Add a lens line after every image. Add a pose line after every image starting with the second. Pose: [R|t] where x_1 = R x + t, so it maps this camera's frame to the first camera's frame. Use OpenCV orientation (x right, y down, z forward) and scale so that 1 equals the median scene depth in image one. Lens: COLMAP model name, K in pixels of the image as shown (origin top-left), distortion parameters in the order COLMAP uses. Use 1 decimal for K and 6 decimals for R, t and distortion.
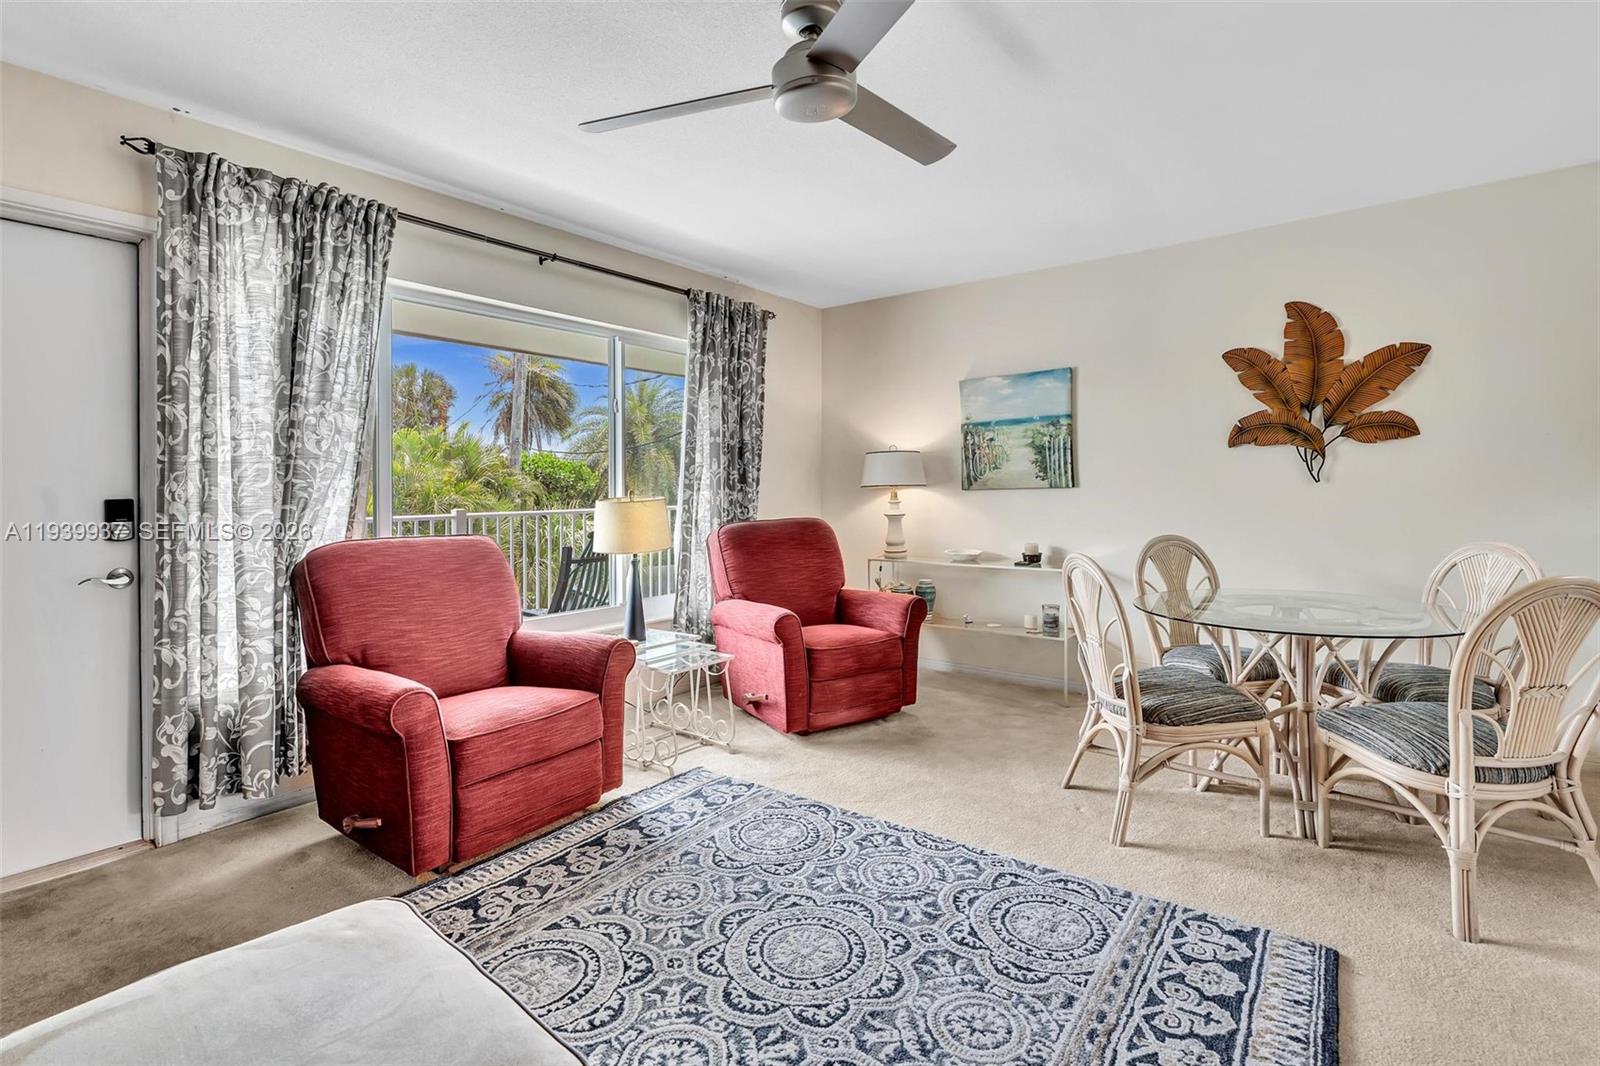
lens RADIAL K [[772.3, 0, 797.0], [0, 772.3, 490.1], [0, 0, 1]] dist [-0.001676, -0.000925]
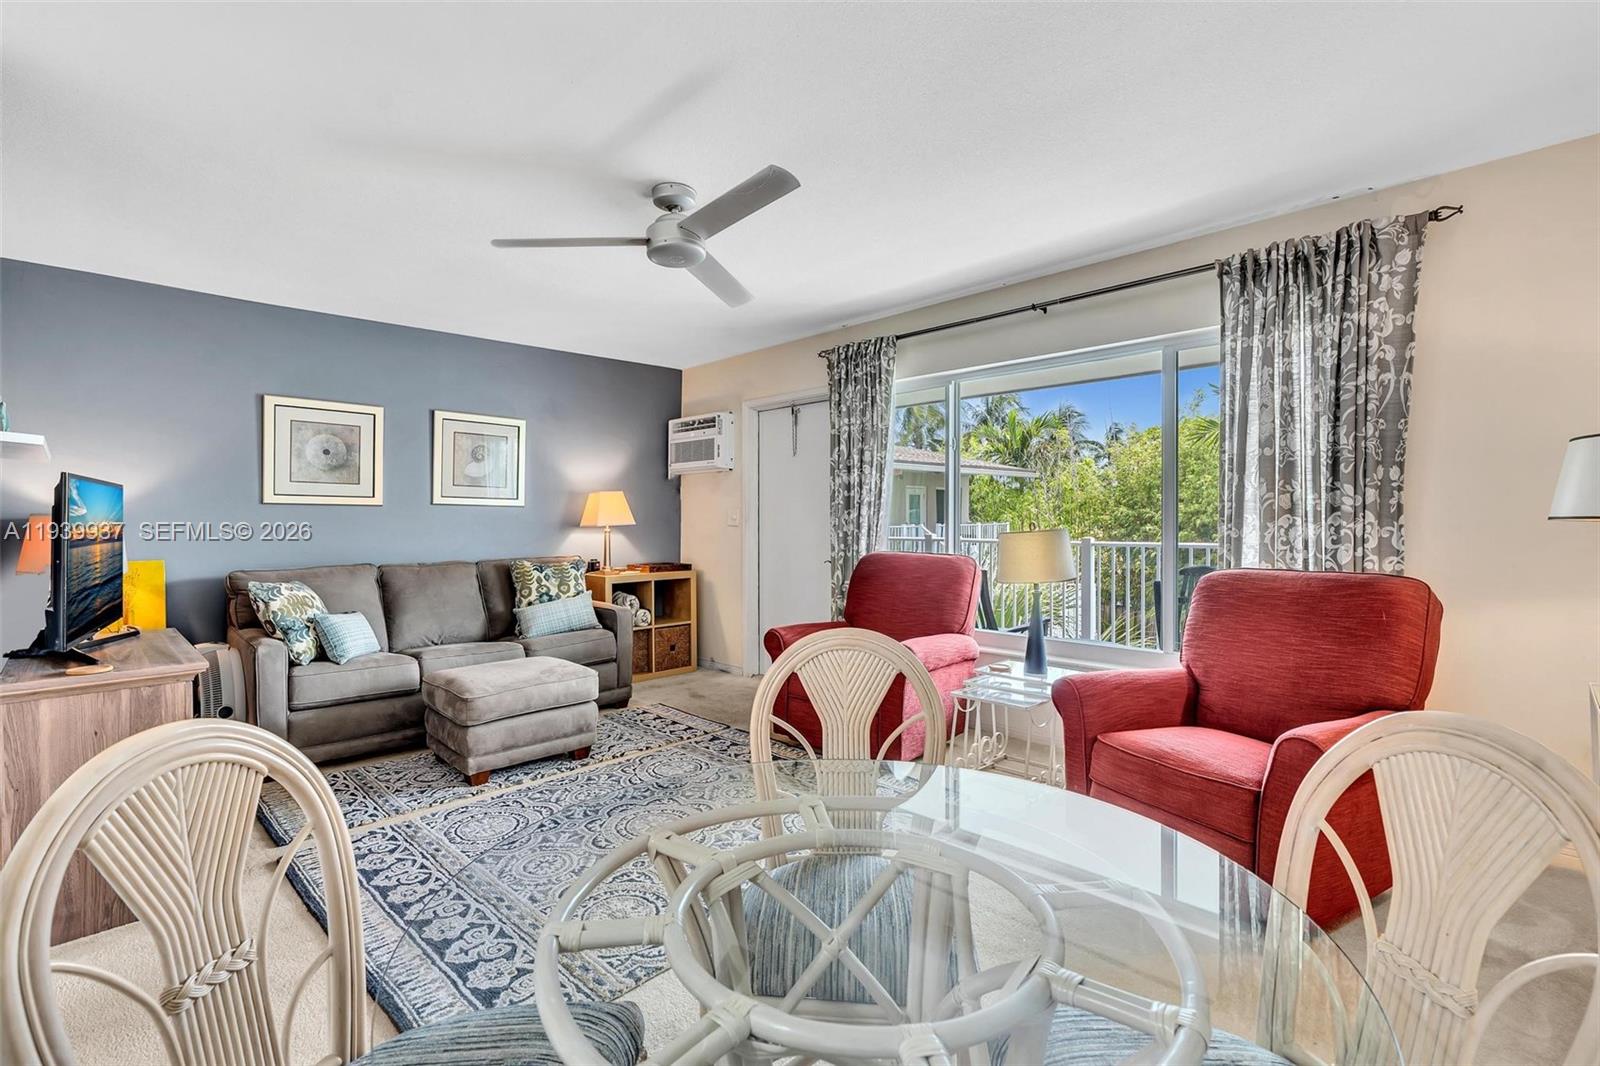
lens RADIAL K [[729.1, 0, 778.9], [0, 729.1, 533.9], [0, 0, 1]] dist [-0.007978, 0.003687]
pose [[-0.161430, 0.027293, -0.986507, 1.049981], [0.008344, 0.999620, 0.026291, -0.019326], [0.986849, -0.003987, -0.161596, 1.112883]]
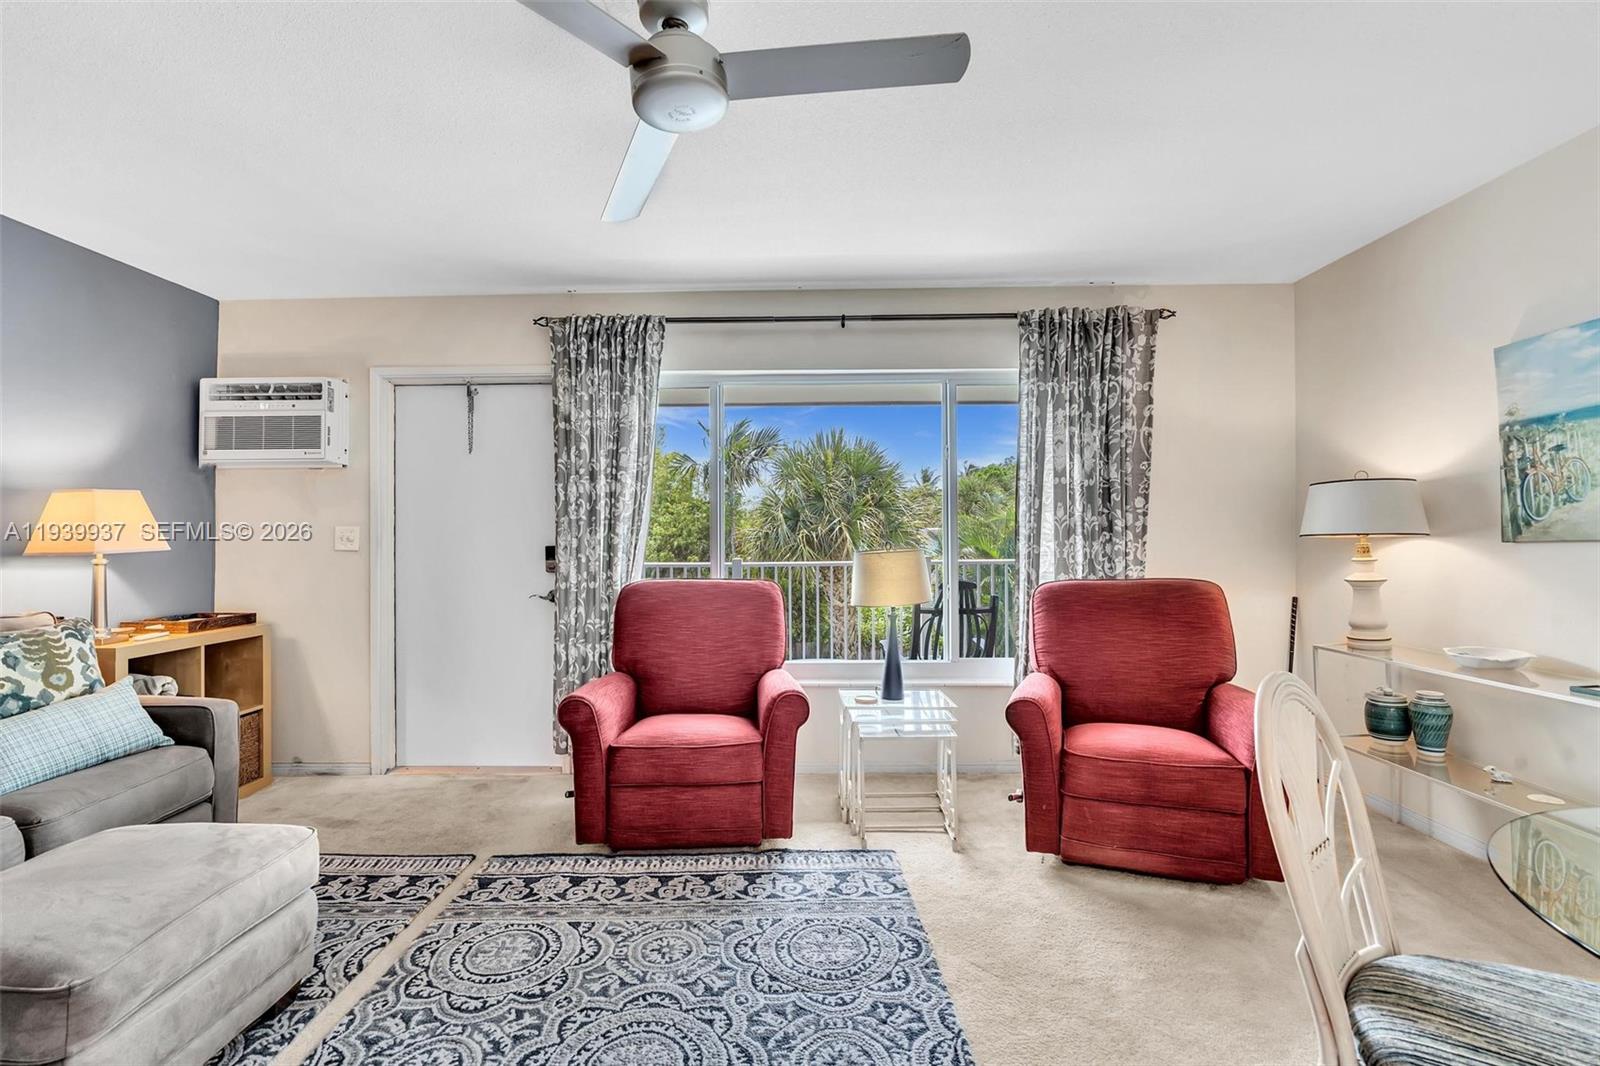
lens RADIAL K [[729.1, 0, 781.6], [0, 729.1, 529.0], [0, 0, 1]] dist [-0.007978, 0.003687]
pose [[0.587059, -0.008125, -0.809503, 0.599591], [0.005539, 0.999967, -0.006020, -0.016545], [0.809525, -0.000950, 0.587084, 0.481626]]
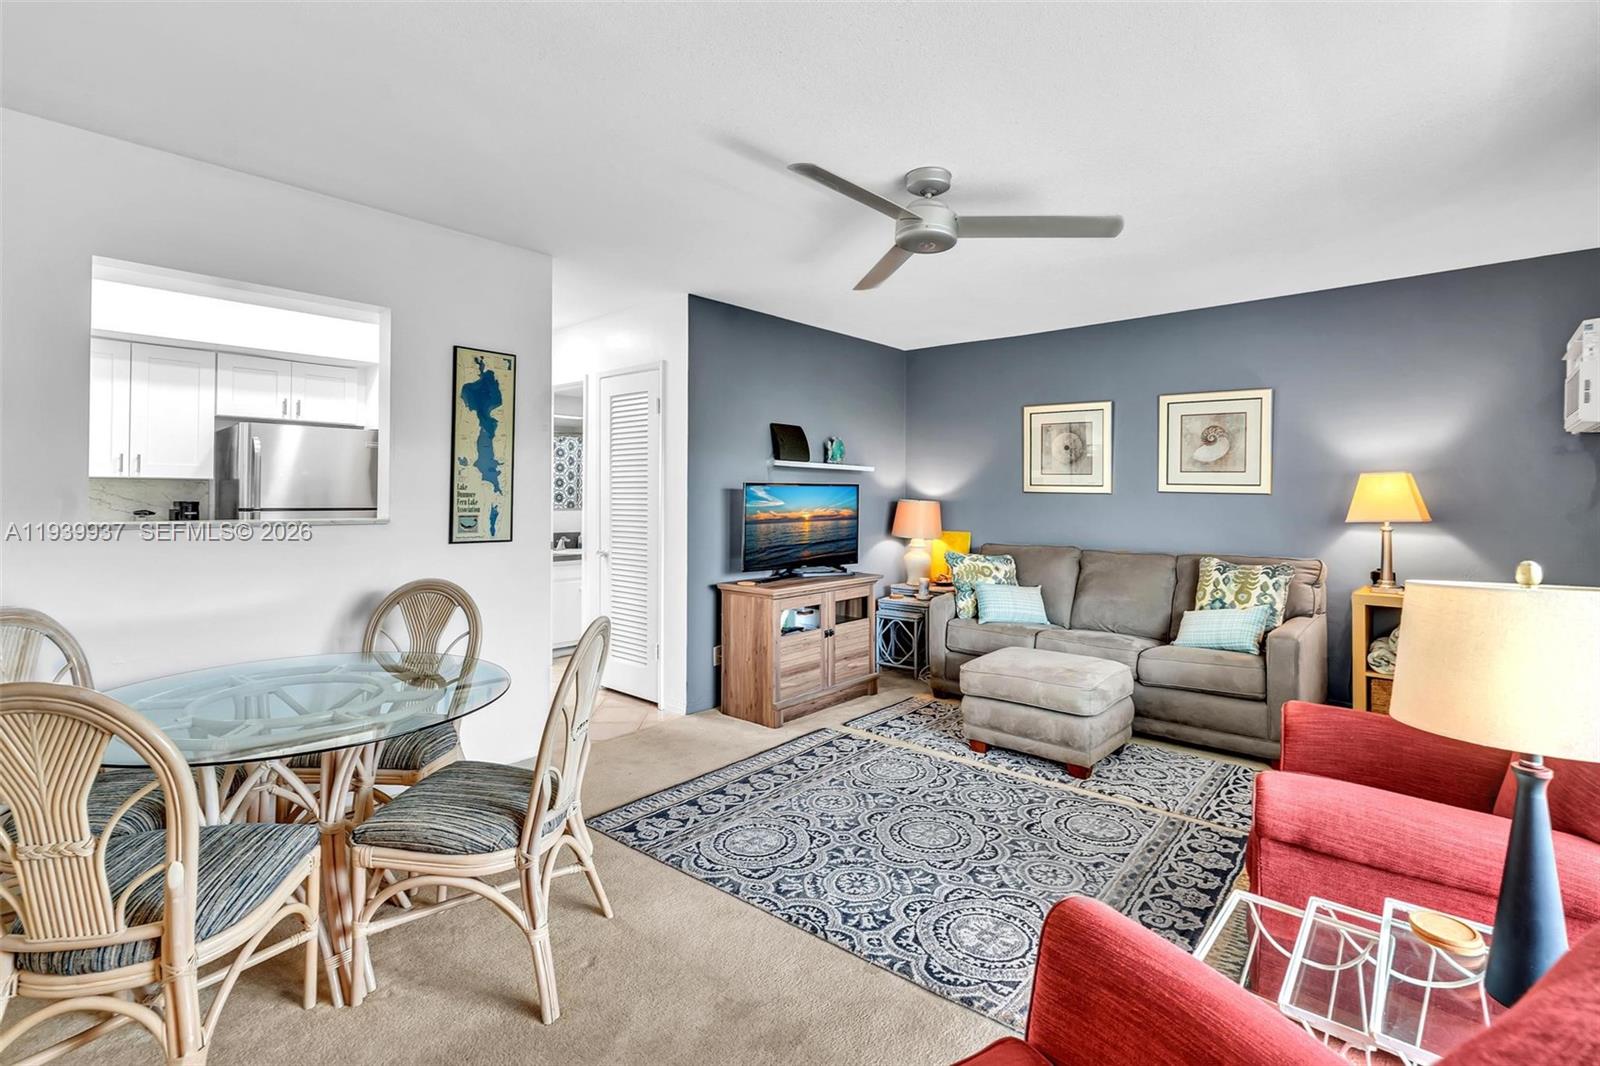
lens RADIAL K [[729.1, 0, 792.0], [0, 729.1, 487.5], [0, 0, 1]] dist [-0.007978, 0.003687]
pose [[-0.996657, 0.004472, 0.081573, 0.118863], [0.003388, 0.999904, -0.013423, -0.042616], [-0.081625, -0.013102, -0.996577, 1.823230]]
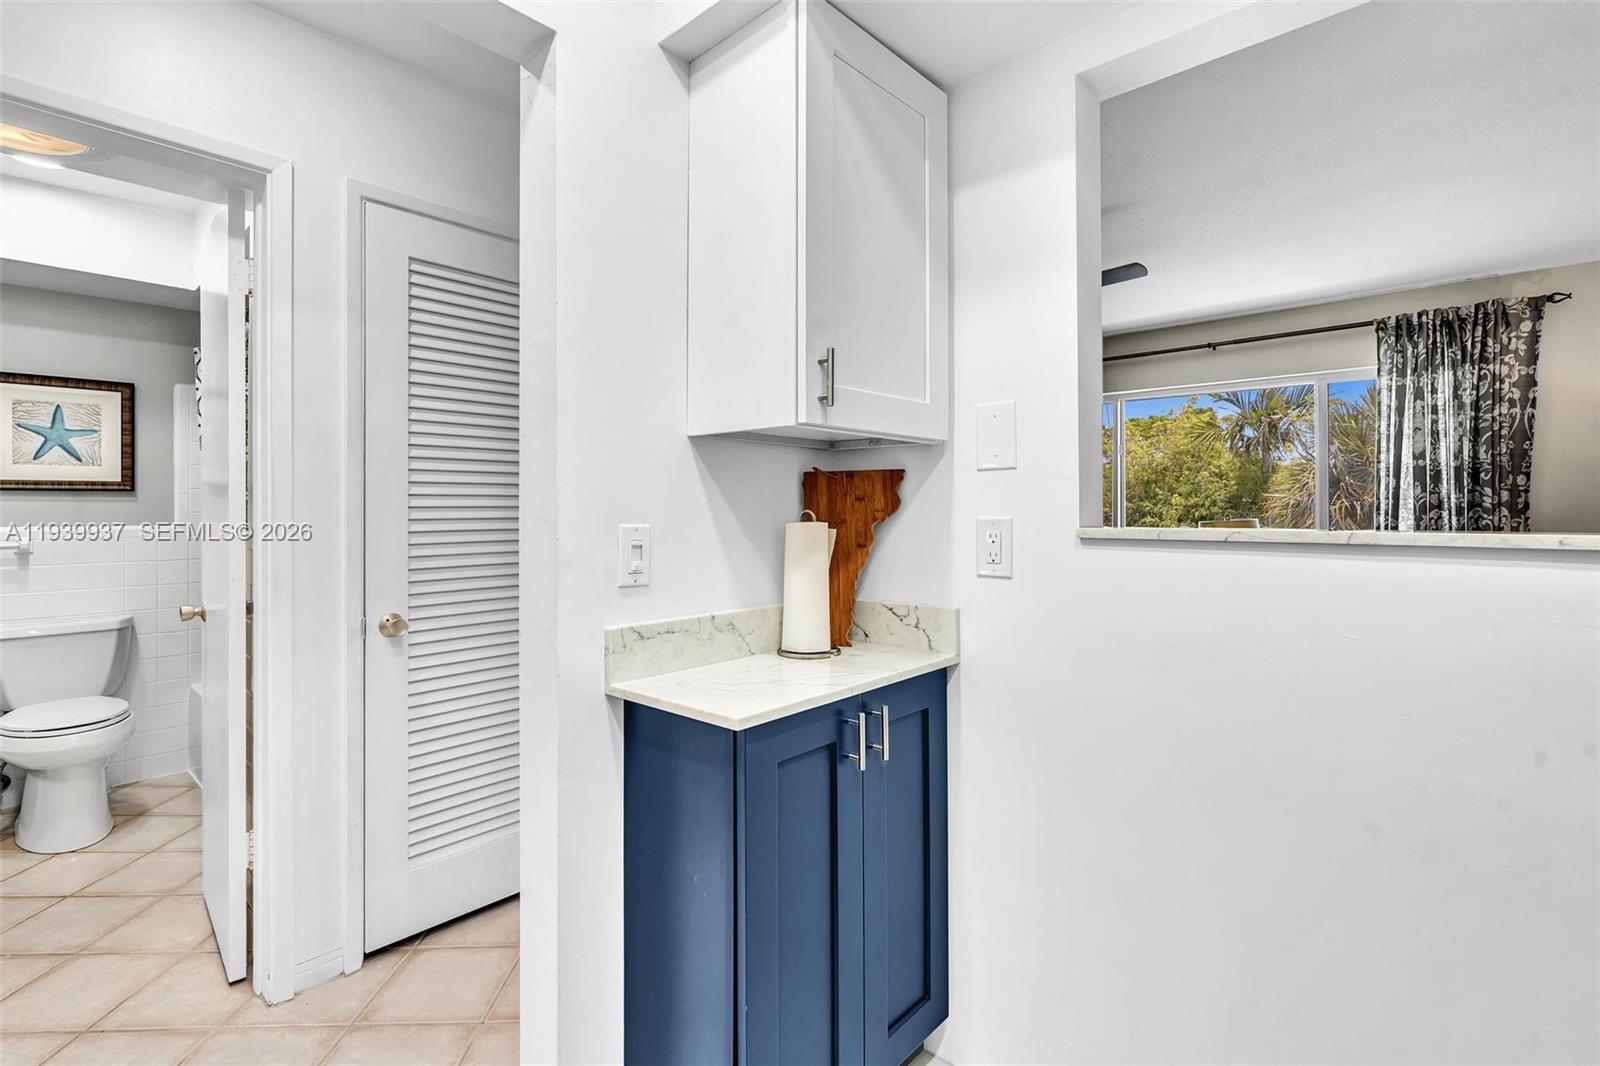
lens RADIAL K [[729.1, 0, 785.7], [0, 729.1, 506.7], [0, 0, 1]] dist [-0.007978, 0.003687]
pose [[-0.102469, 0.002218, -0.994734, 1.459470], [0.003552, 0.999992, 0.001864, -0.026009], [0.994730, -0.003342, -0.102476, 0.517346]]
